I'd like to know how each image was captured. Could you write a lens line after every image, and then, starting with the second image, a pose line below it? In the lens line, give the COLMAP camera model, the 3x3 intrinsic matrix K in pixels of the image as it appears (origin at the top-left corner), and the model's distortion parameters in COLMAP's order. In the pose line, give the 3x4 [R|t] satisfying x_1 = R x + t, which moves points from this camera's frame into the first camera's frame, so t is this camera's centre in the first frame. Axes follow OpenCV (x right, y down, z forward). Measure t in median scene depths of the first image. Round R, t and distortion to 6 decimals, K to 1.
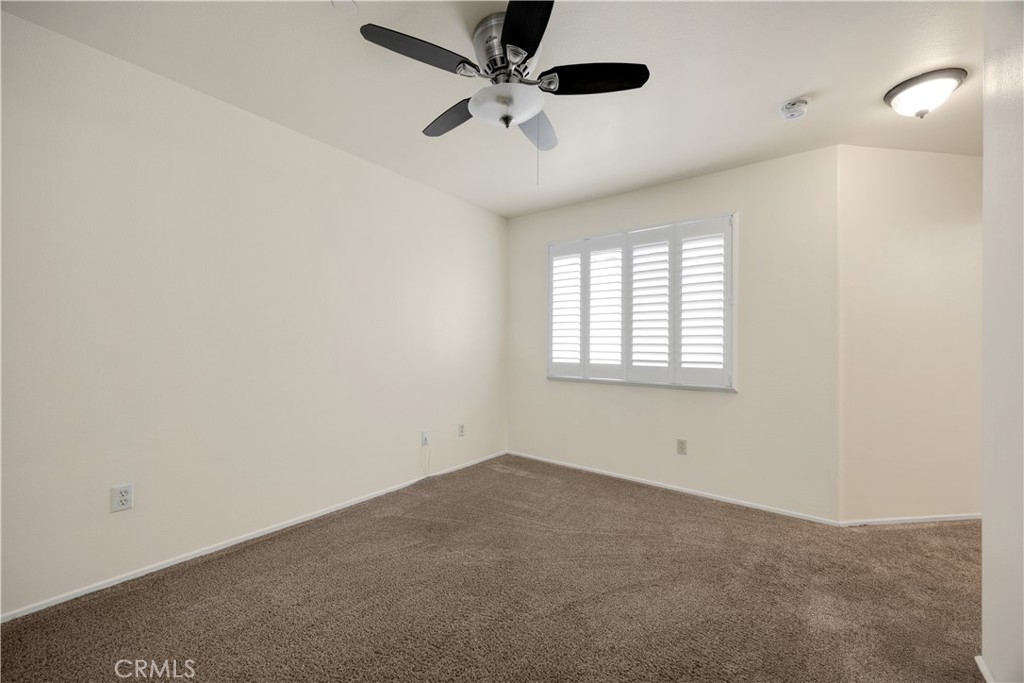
lens RADIAL K [[396.5, 0, 518.0], [0, 396.5, 345.2], [0, 0, 1]] dist [0.000528, -0.000078]
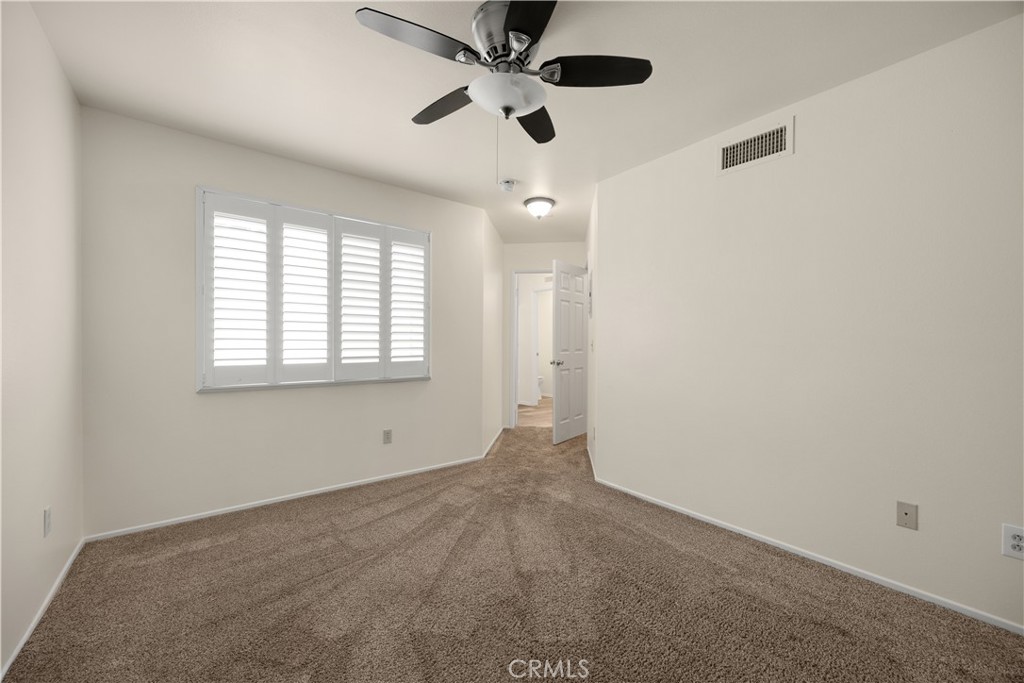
lens RADIAL K [[396.5, 0, 518.0], [0, 396.5, 345.2], [0, 0, 1]] dist [0.000528, -0.000078]
pose [[0.258893, -0.014925, 0.965791, -0.524430], [-0.002305, 0.999868, 0.016070, -0.006908], [-0.965903, -0.006387, 0.258825, 0.393621]]
